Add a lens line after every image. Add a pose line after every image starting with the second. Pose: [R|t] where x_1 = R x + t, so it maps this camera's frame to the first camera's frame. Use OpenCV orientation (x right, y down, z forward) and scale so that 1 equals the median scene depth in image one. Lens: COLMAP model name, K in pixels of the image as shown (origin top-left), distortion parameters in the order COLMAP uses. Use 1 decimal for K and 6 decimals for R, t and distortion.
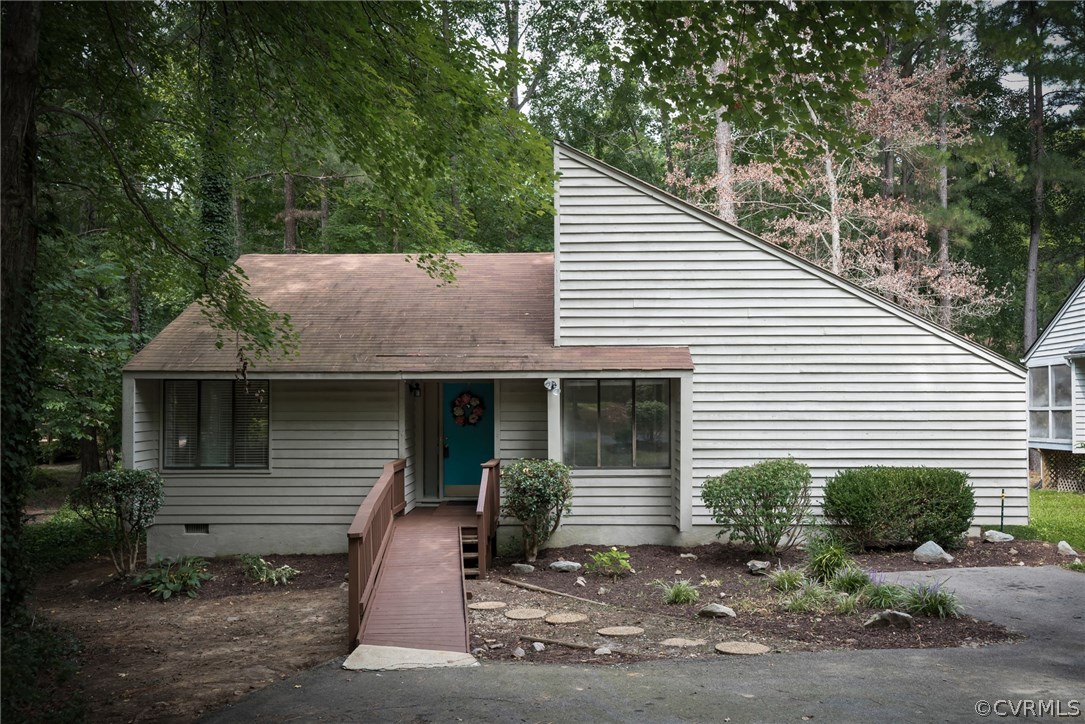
lens RADIAL K [[917.1, 0, 576.9], [0, 917.1, 359.1], [0, 0, 1]] dist [-0.010954, -0.003528]
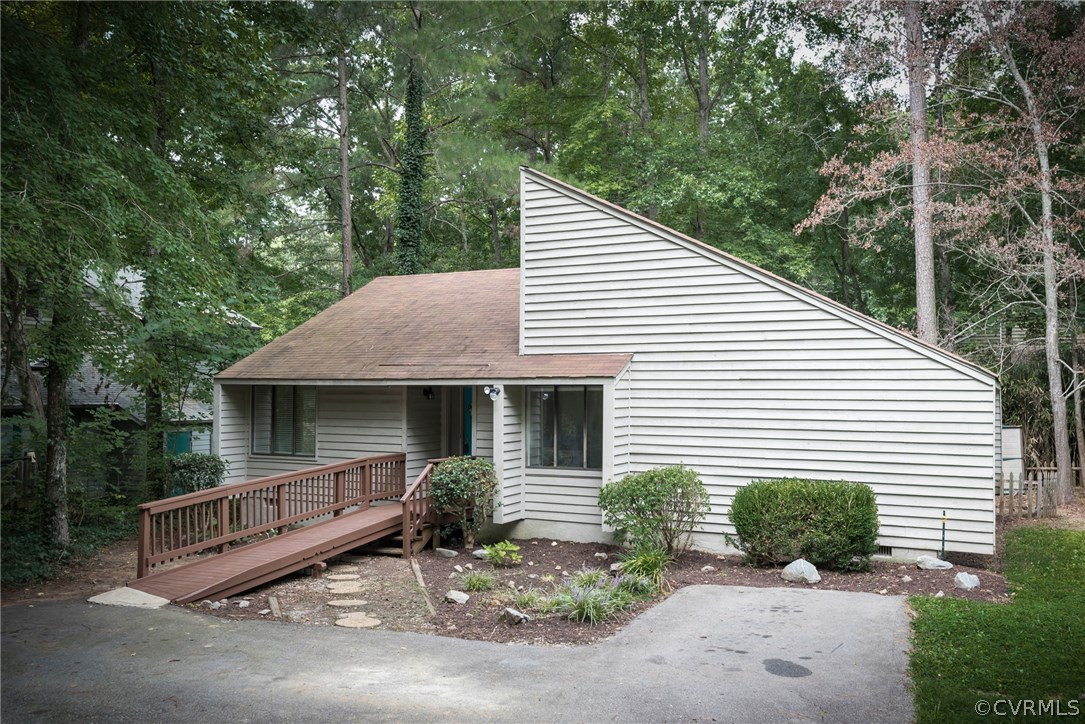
lens RADIAL K [[917.1, 0, 536.4], [0, 917.1, 358.0], [0, 0, 1]] dist [-0.010954, -0.003528]
pose [[0.900512, -0.010497, -0.434704, 0.474100], [0.012423, 0.999922, 0.001589, -0.012151], [0.434653, -0.006831, 0.900572, 0.022384]]
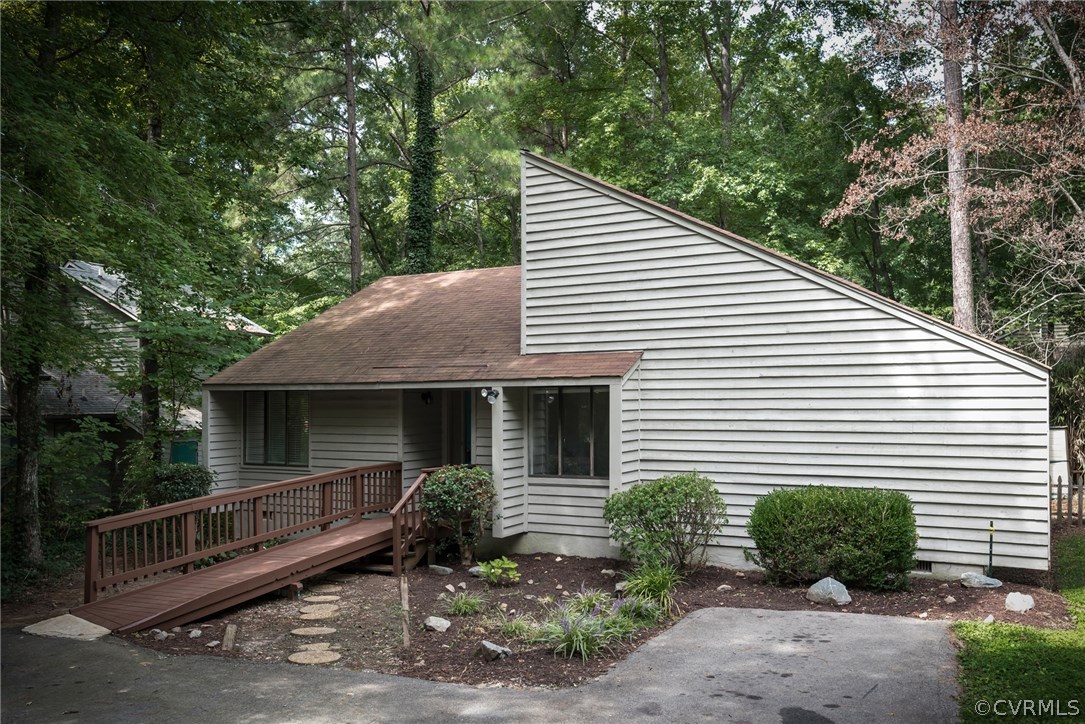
lens RADIAL K [[917.1, 0, 539.2], [0, 917.1, 372.6], [0, 0, 1]] dist [-0.010954, -0.003528]
pose [[0.887356, -0.017526, -0.460752, 0.463156], [0.024585, 0.999654, 0.009323, -0.003163], [0.460429, -0.019601, 0.887480, 0.111987]]
